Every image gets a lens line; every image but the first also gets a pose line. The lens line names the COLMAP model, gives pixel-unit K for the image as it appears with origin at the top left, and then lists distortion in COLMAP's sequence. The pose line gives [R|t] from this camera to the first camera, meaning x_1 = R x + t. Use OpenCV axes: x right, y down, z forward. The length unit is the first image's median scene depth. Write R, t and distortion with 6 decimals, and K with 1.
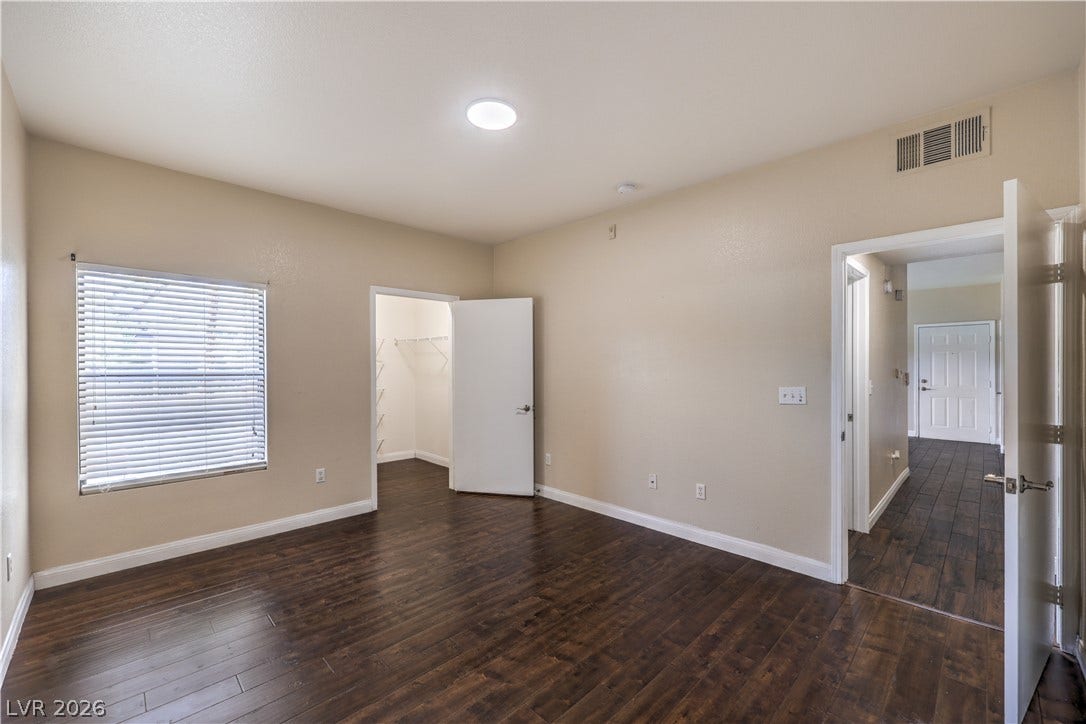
lens RADIAL K [[438.4, 0, 543.0], [0, 438.4, 362.0], [0, 0, 1]] dist [-0.002428, -0.000119]
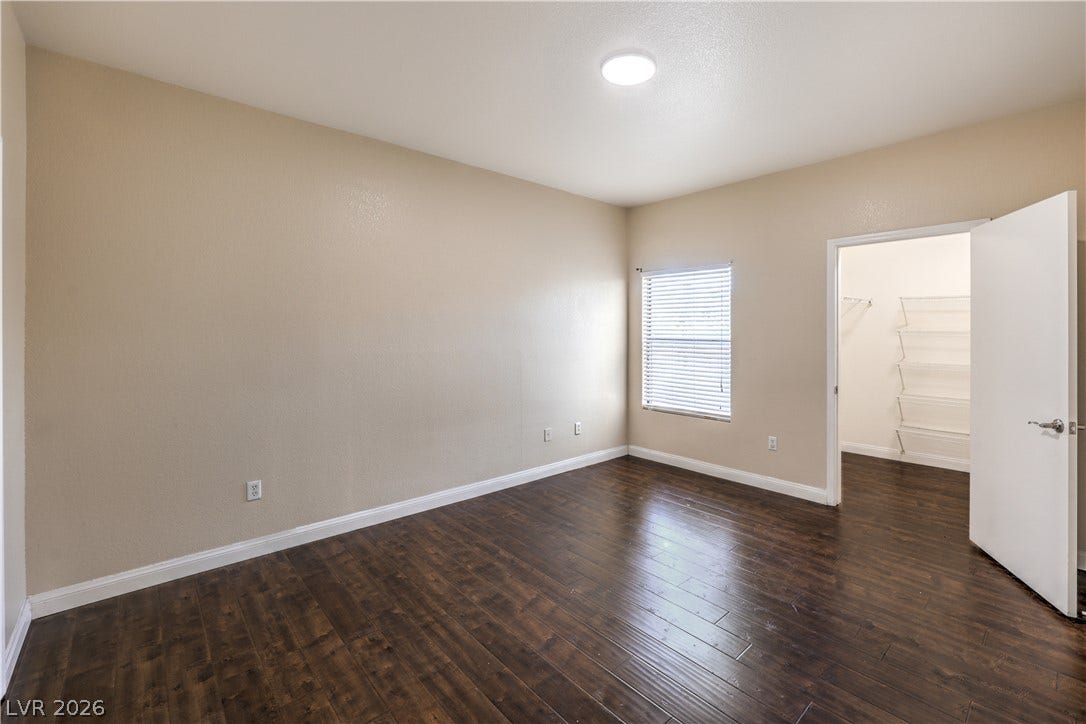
lens RADIAL K [[427.5, 0, 543.9], [0, 427.5, 330.6], [0, 0, 1]] dist [-0.001744, -0.000089]
pose [[-0.012491, -0.000869, -0.999922, 0.490546], [0.005960, 0.999982, -0.000944, -0.001430], [0.999904, -0.005971, -0.012486, 0.504447]]
